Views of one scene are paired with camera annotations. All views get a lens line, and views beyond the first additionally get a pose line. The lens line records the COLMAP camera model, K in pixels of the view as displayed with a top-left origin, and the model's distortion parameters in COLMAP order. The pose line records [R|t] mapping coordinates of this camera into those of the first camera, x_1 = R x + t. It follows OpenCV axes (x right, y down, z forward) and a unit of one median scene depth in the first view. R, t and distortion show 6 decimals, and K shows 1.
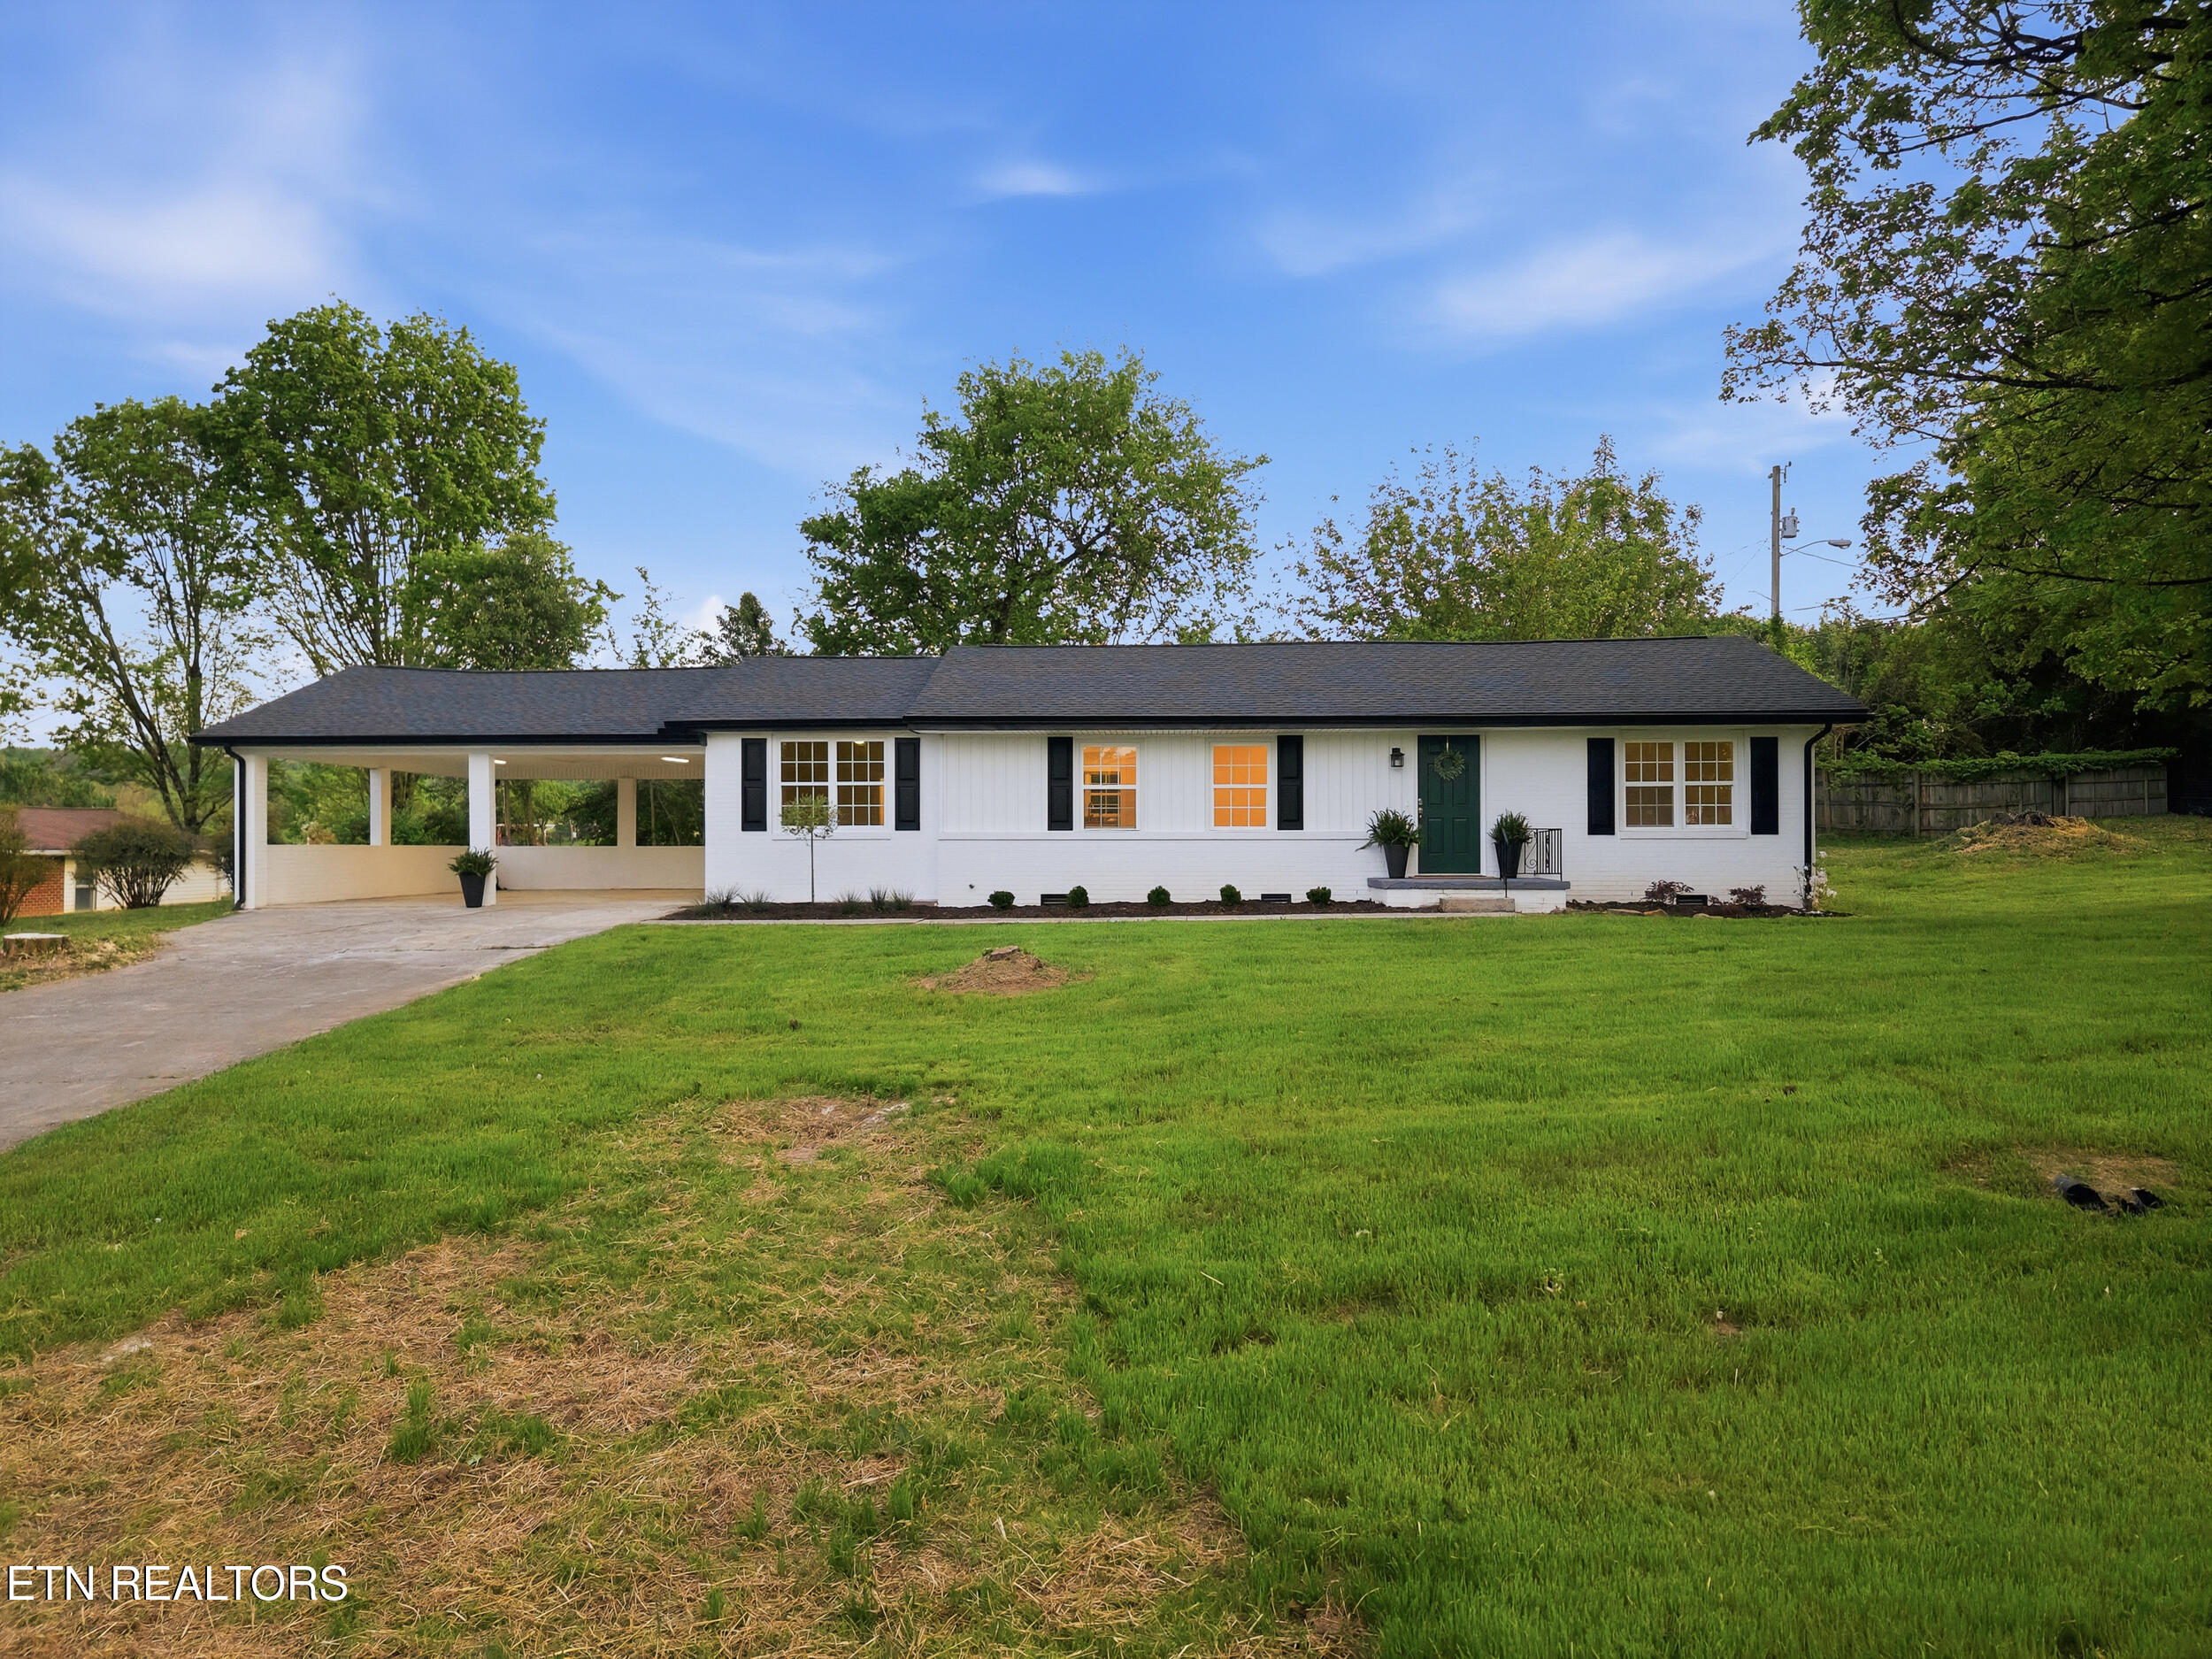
lens RADIAL K [[1409.2, 0, 1106.0], [0, 1409.2, 829.5], [0, 0, 1]] dist [0.037292, -0.001466]
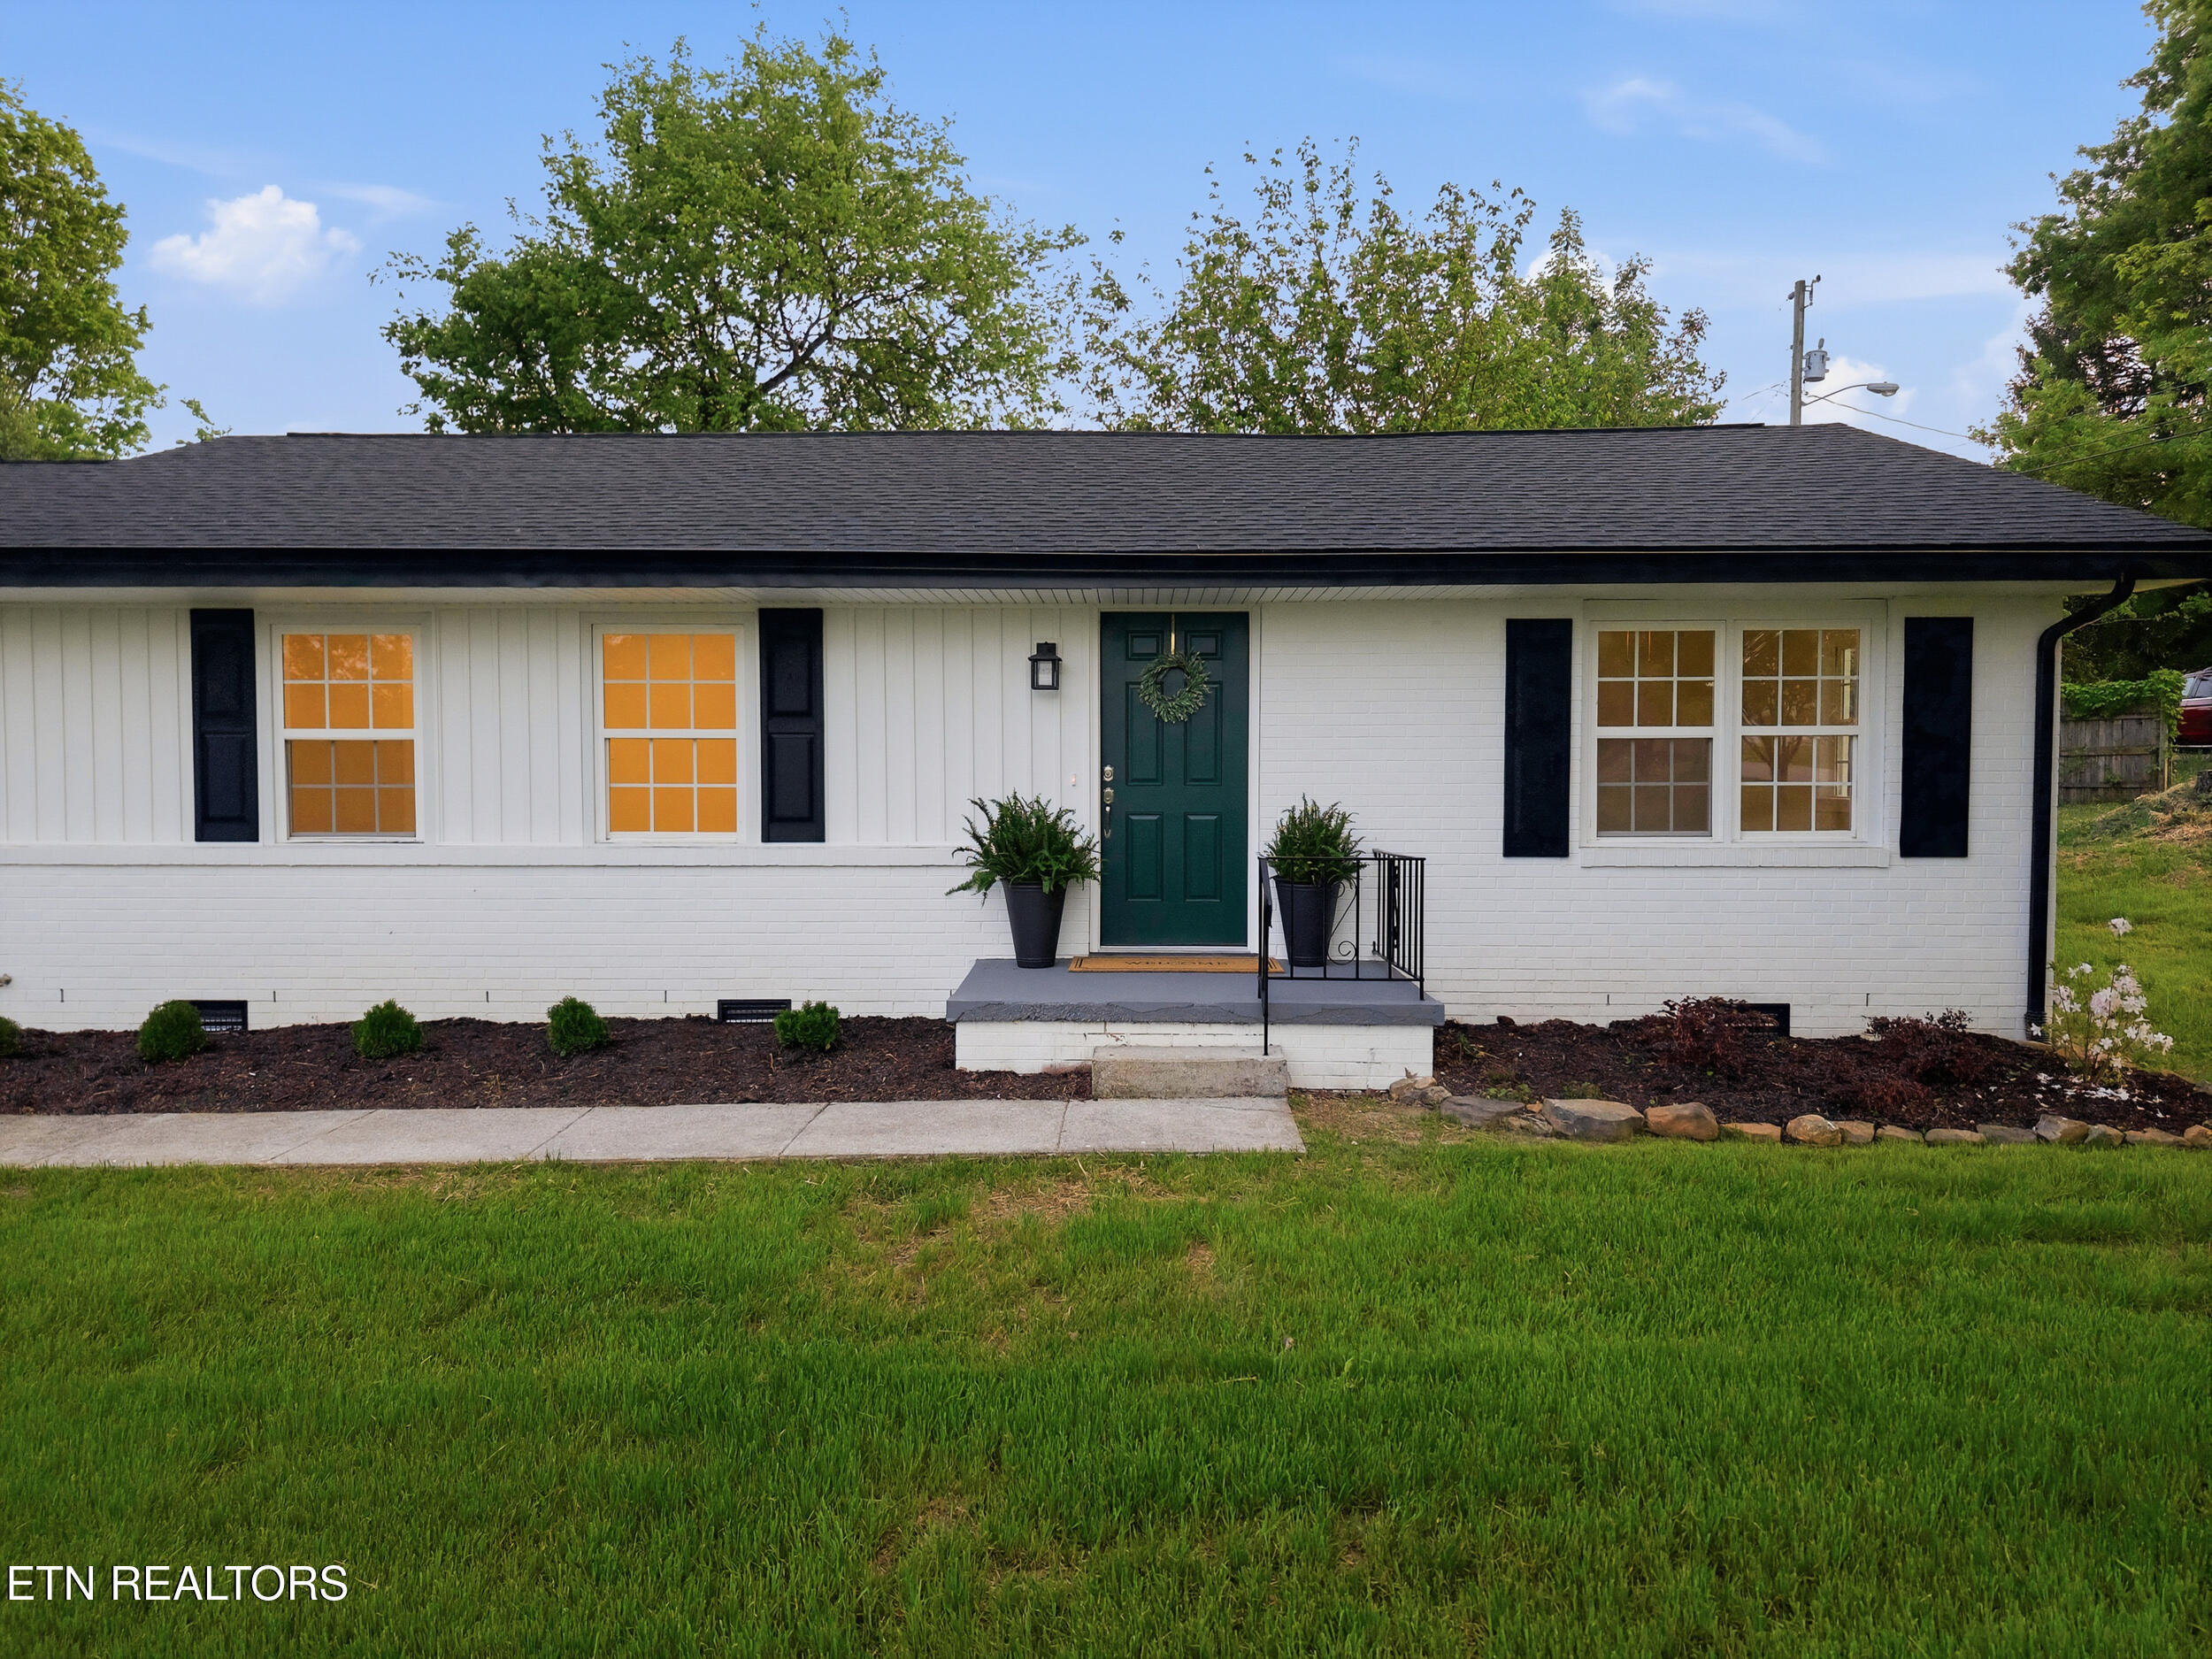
lens RADIAL K [[1481.8, 0, 1106.0], [0, 1481.8, 829.5], [0, 0, 1]] dist [0.045364, 0.001360]
pose [[0.999179, -0.001133, 0.040501, 0.203257], [-0.000749, 0.998922, 0.046422, -0.023376], [-0.040510, -0.046415, 0.998101, 0.563076]]
